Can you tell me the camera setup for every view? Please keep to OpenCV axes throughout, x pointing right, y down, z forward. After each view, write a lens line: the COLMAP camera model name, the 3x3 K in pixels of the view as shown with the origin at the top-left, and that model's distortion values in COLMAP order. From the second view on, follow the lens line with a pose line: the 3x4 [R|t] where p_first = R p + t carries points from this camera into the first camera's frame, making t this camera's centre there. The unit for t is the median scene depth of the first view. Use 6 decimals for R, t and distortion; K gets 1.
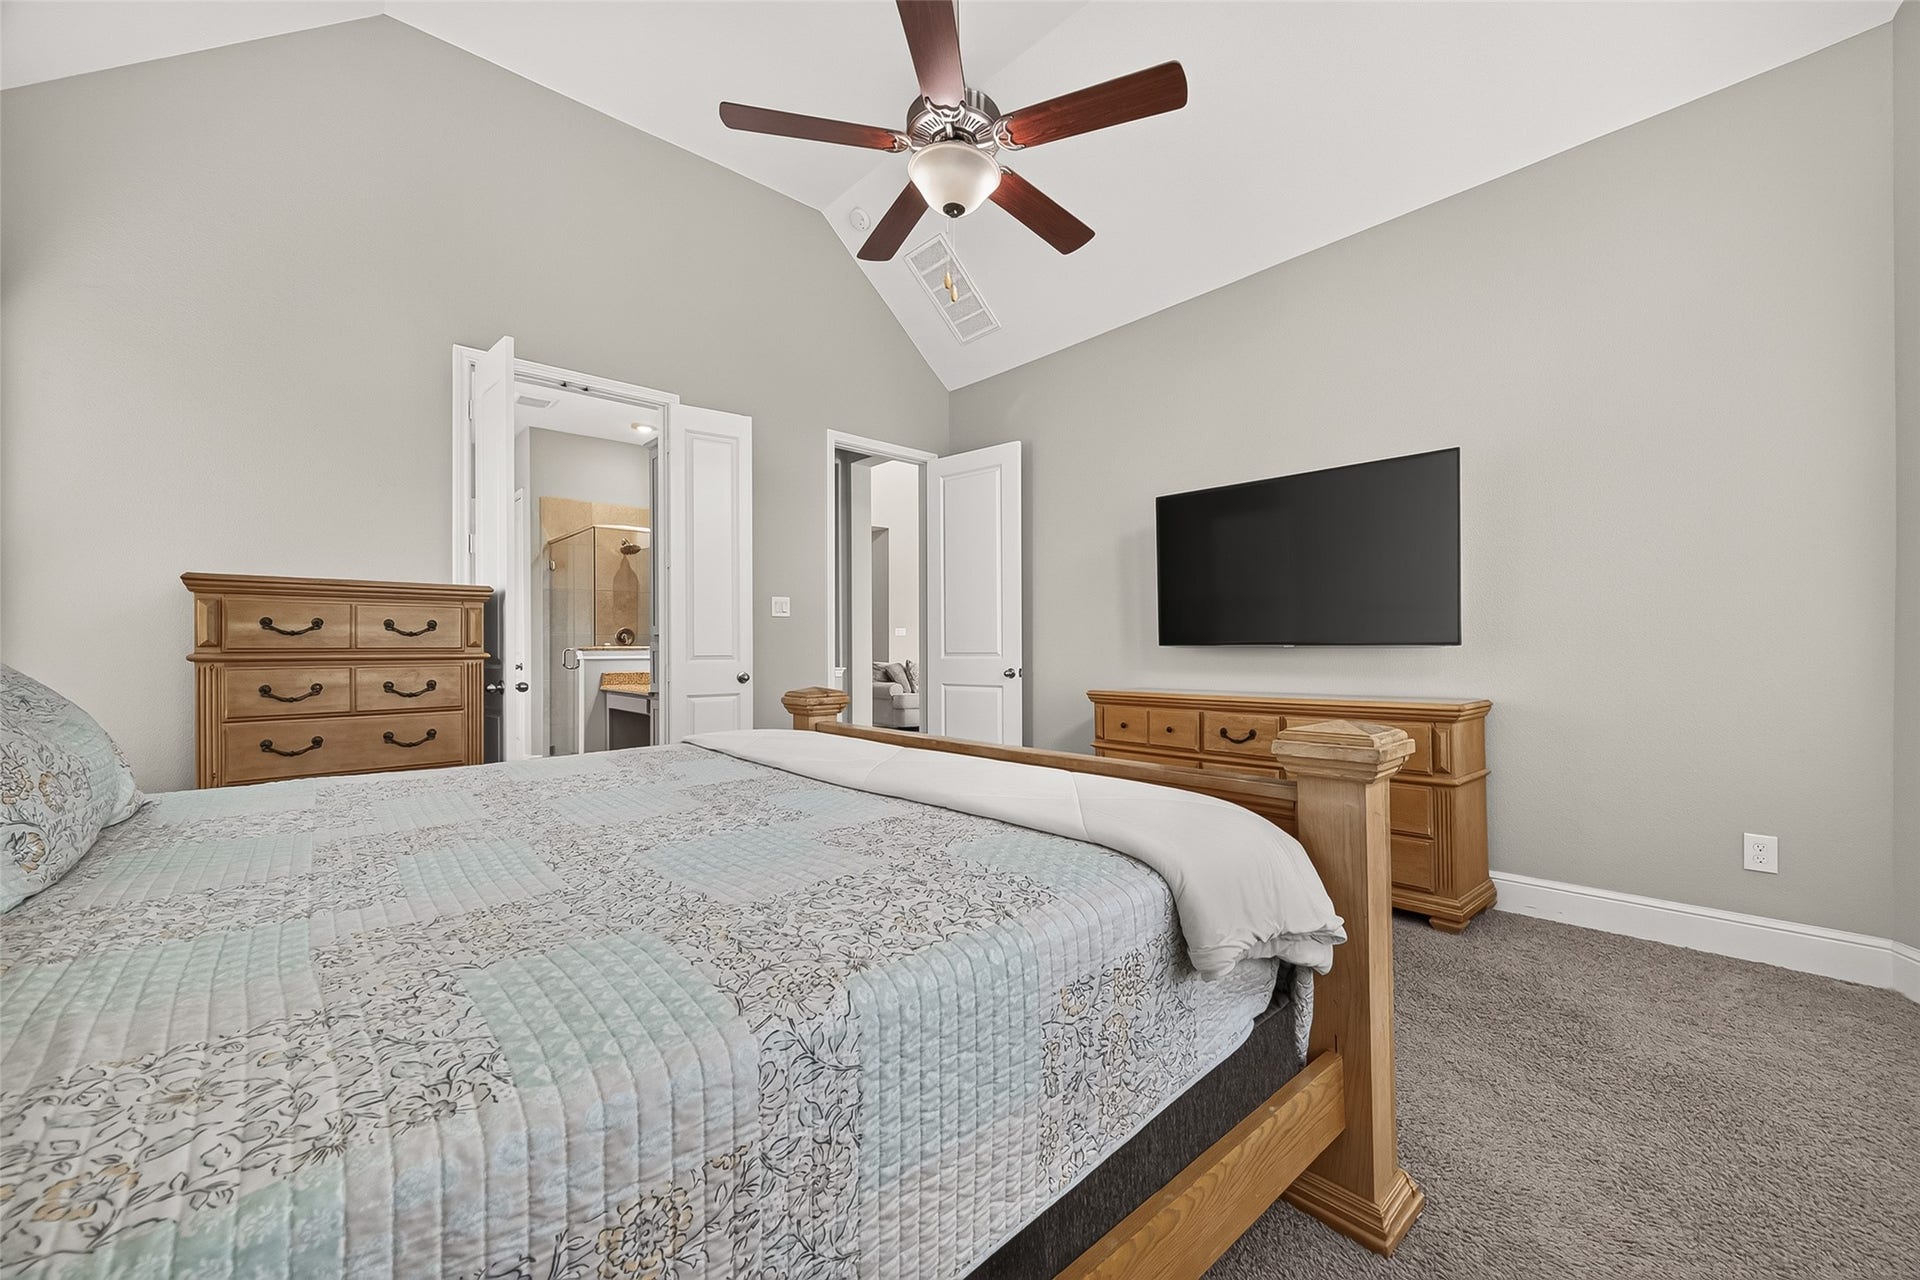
lens RADIAL K [[743.8, 0, 966.6], [0, 743.8, 645.3], [0, 0, 1]] dist [0.003929, 0.000207]
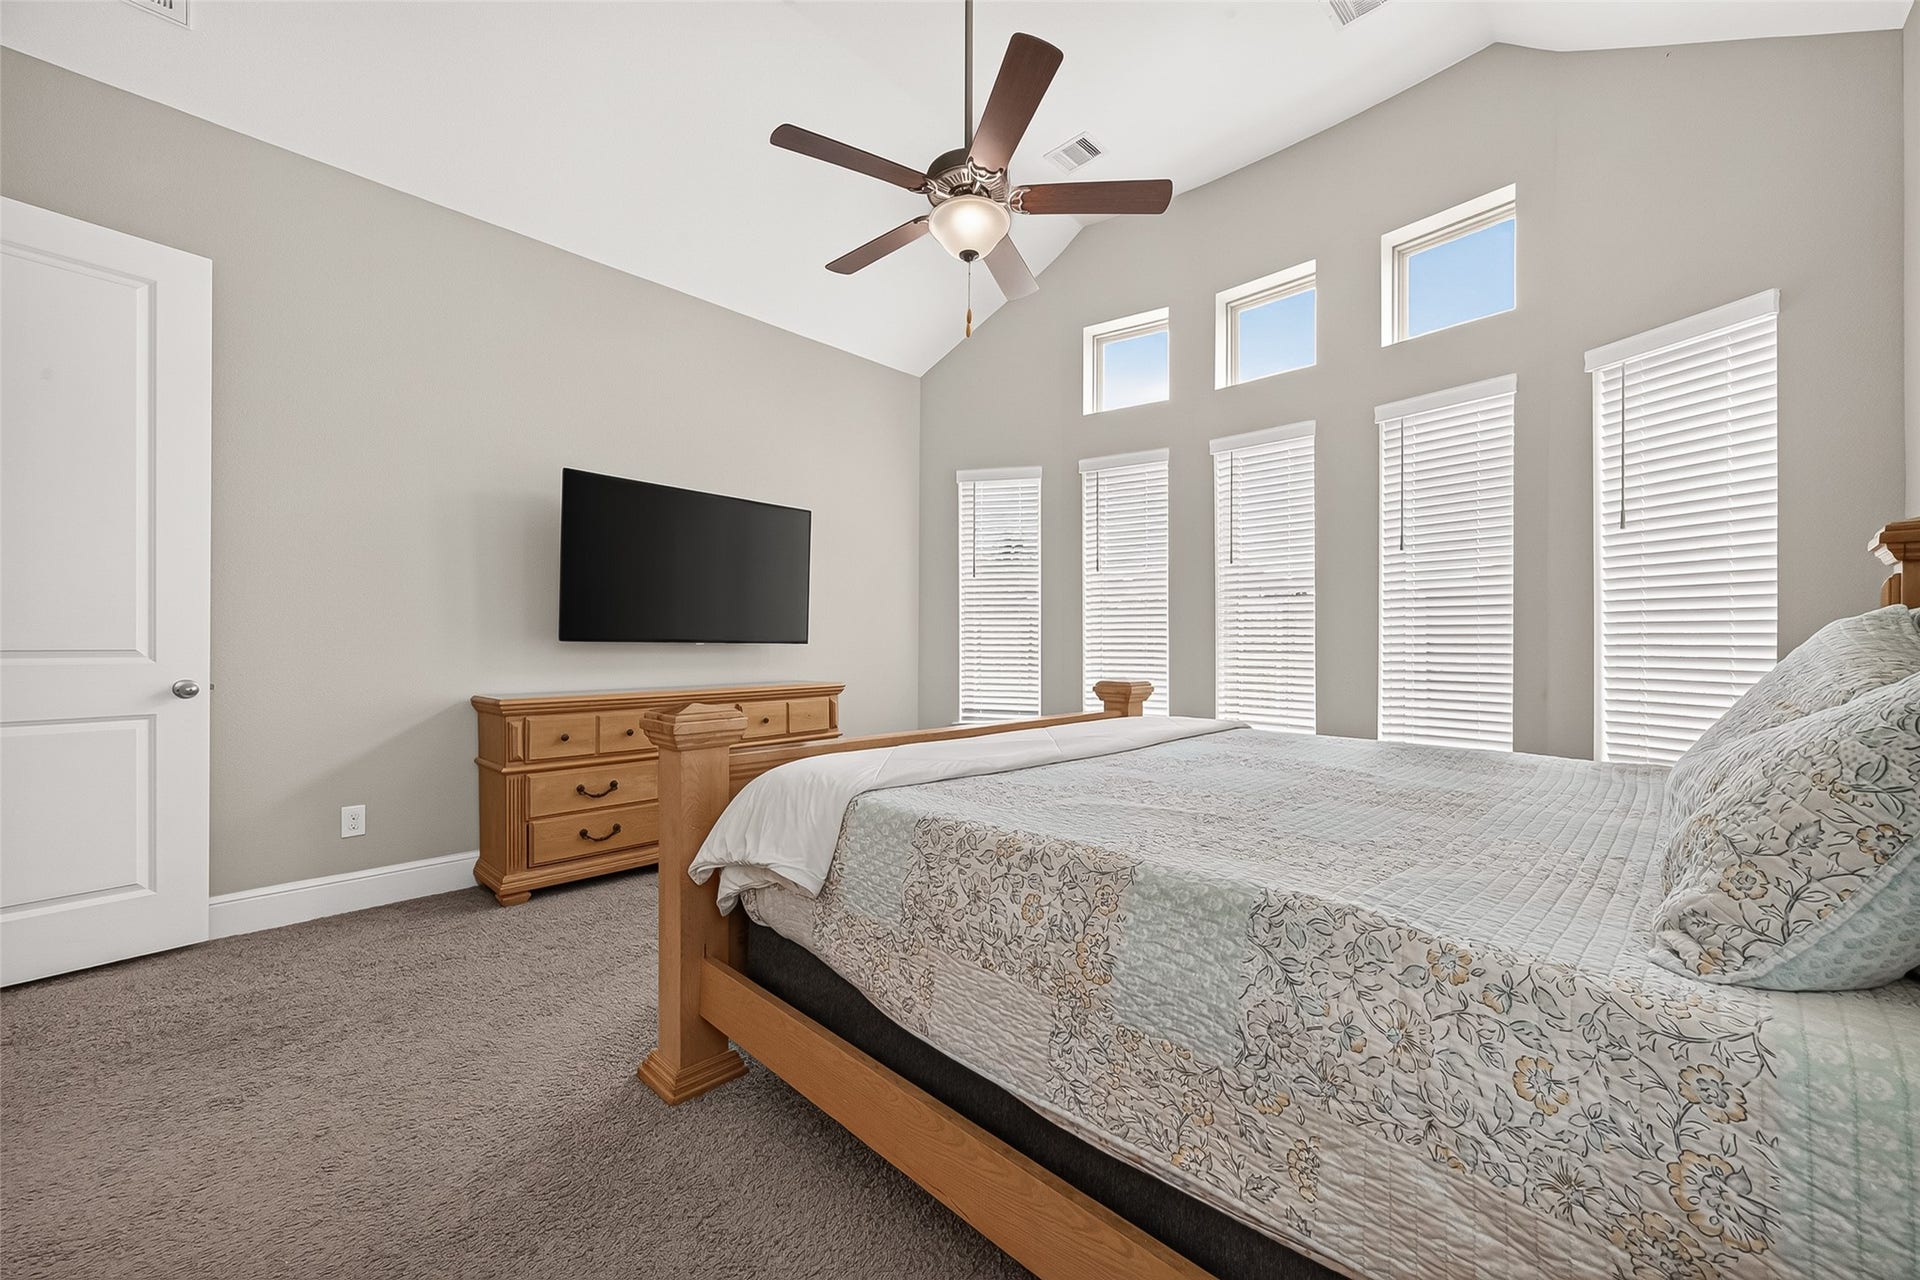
lens RADIAL K [[743.8, 0, 964.7], [0, 743.8, 639.7], [0, 0, 1]] dist [0.003929, 0.000207]
pose [[-0.074961, 0.009049, 0.997145, -0.657290], [-0.007325, 0.999927, -0.009625, 0.003629], [-0.997160, -0.008025, -0.074889, 0.627926]]
